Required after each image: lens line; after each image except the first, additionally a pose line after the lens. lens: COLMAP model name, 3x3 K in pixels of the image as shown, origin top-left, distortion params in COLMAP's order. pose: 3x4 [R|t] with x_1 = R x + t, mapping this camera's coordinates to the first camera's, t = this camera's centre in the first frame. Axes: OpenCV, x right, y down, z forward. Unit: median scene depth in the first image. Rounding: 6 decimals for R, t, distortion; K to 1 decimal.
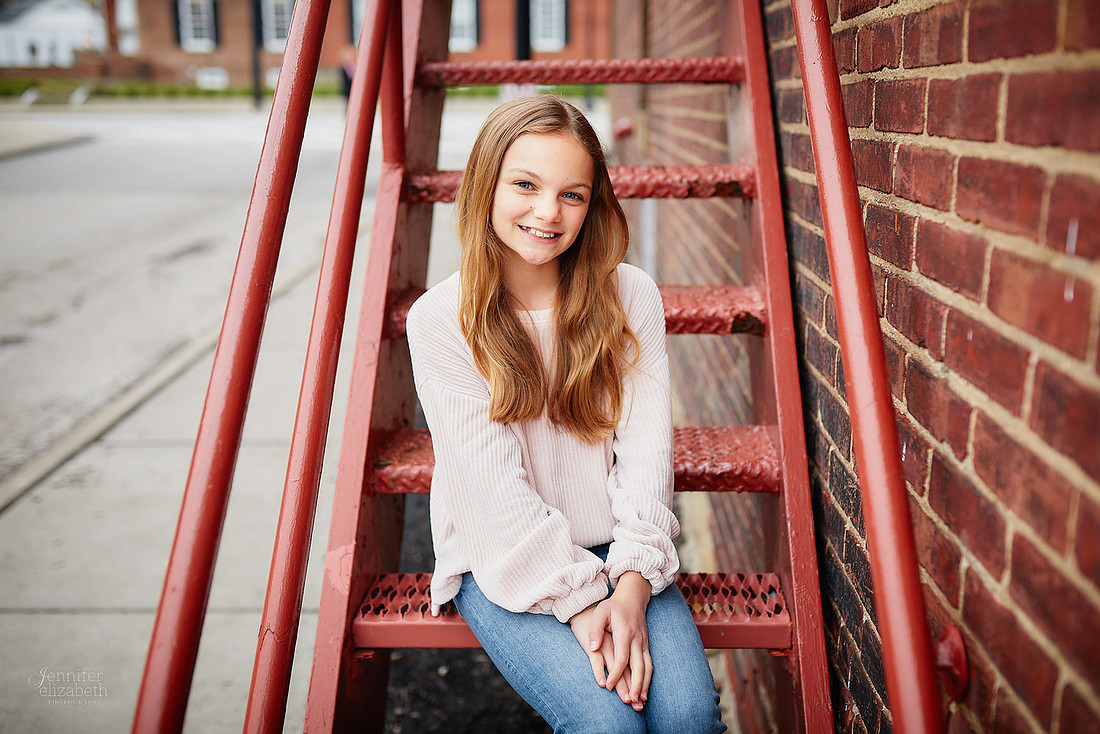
lens RADIAL K [[1112.3, 0, 546.5], [0, 1112.3, 360.5], [0, 0, 1]] dist [-0.013036, 0.000000]
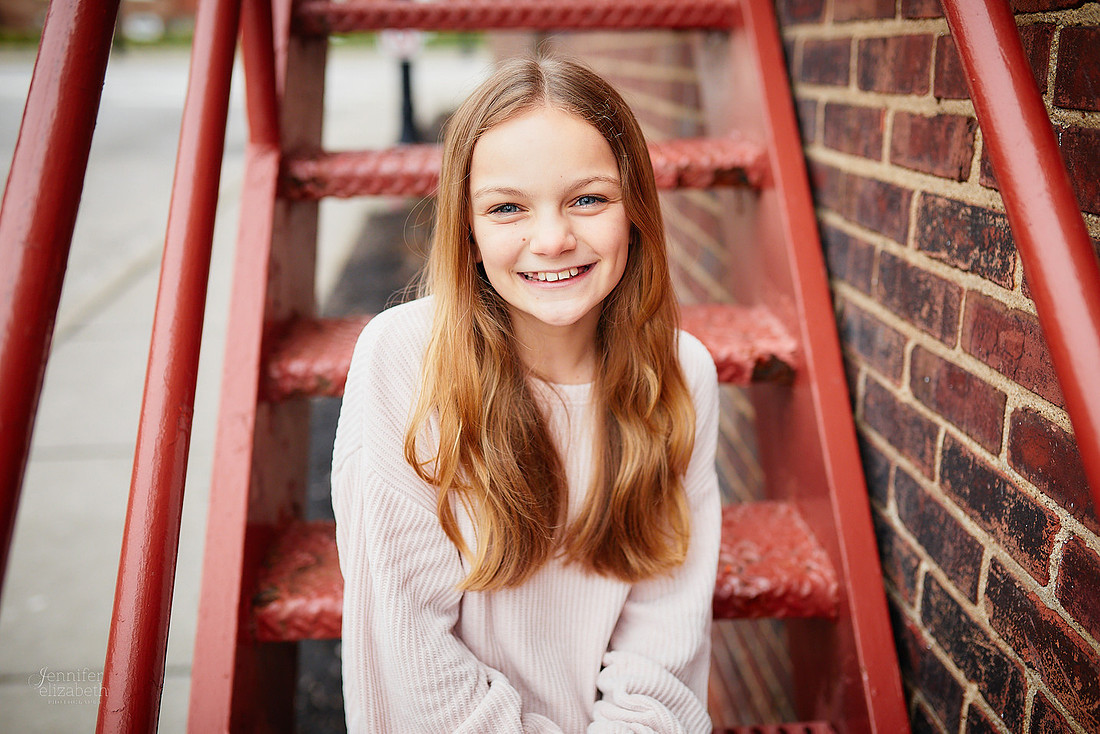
lens RADIAL K [[1112.3, 0, 543.0], [0, 1112.3, 381.3], [0, 0, 1]] dist [-0.013036, 0.000000]
pose [[0.994062, -0.029131, 0.104839, -0.045124], [0.022610, 0.997766, 0.062865, -0.077010], [-0.106436, -0.060121, 0.992500, 0.309797]]
